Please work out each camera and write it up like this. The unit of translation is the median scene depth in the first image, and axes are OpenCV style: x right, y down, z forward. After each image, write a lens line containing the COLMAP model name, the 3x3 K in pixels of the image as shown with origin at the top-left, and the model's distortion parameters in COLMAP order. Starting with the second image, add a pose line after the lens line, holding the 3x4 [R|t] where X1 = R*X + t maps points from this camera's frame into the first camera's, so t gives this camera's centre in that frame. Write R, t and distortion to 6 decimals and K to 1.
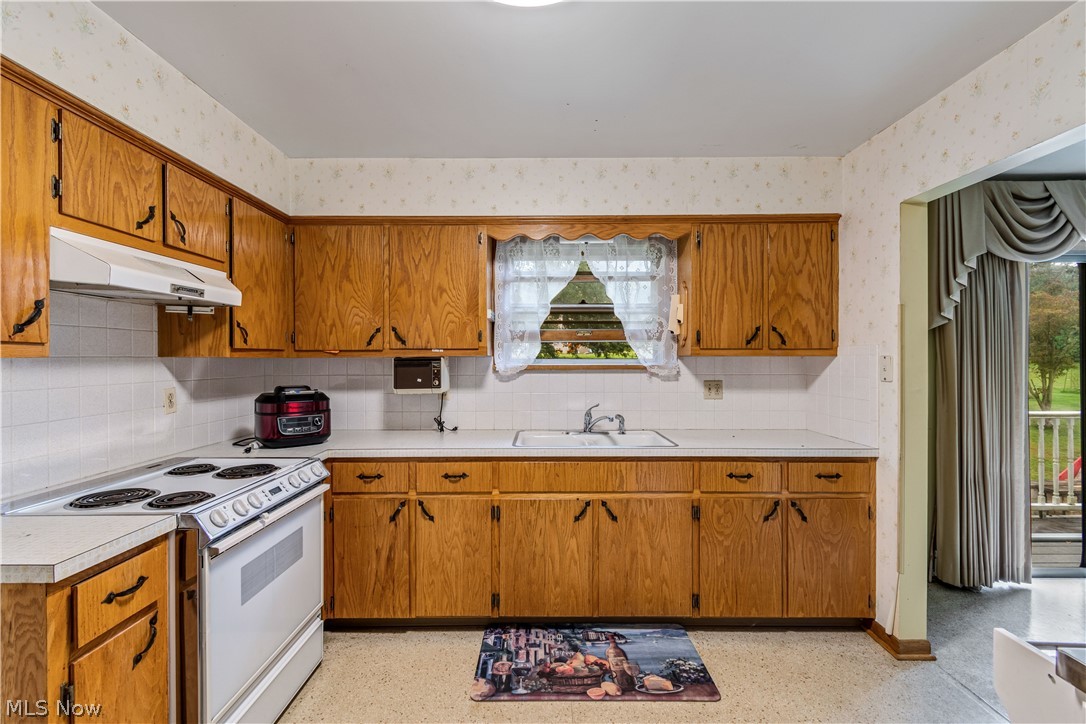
lens RADIAL K [[476.6, 0, 543.0], [0, 476.6, 362.0], [0, 0, 1]] dist [0.000592, 0.000071]
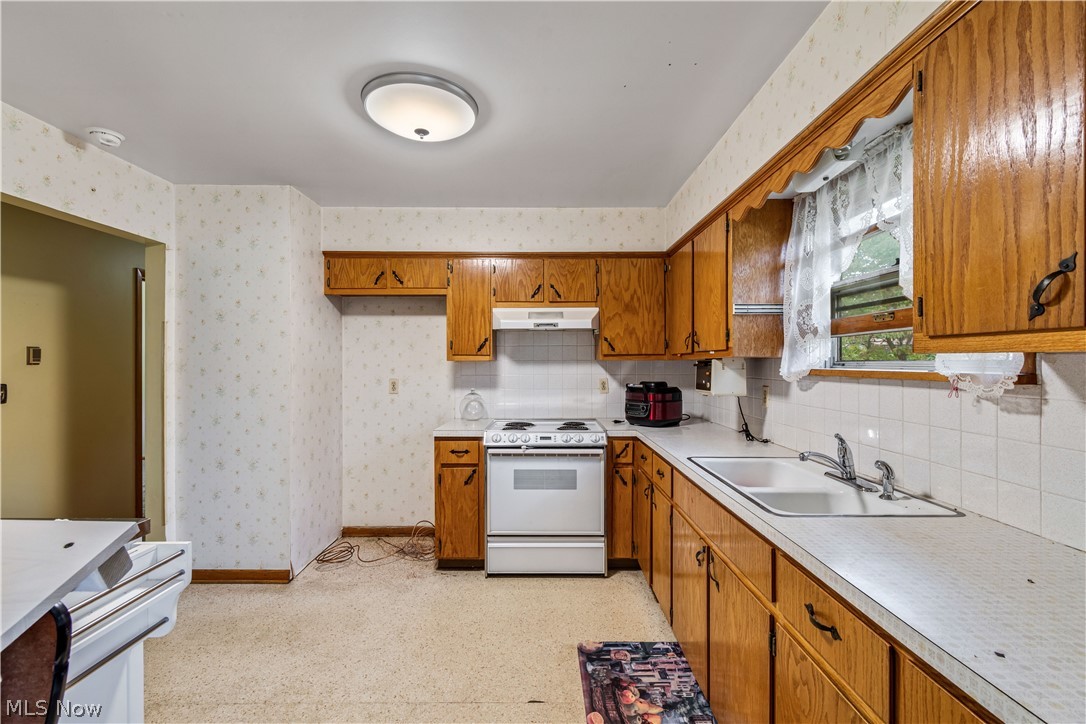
lens RADIAL K [[476.6, 0, 543.0], [0, 476.6, 362.0], [0, 0, 1]] dist [0.000592, 0.000071]
pose [[0.006033, 0.001547, -0.999981, 0.925789], [-0.005243, 0.999985, 0.001515, -0.004928], [0.999968, 0.005234, 0.006041, 0.789190]]
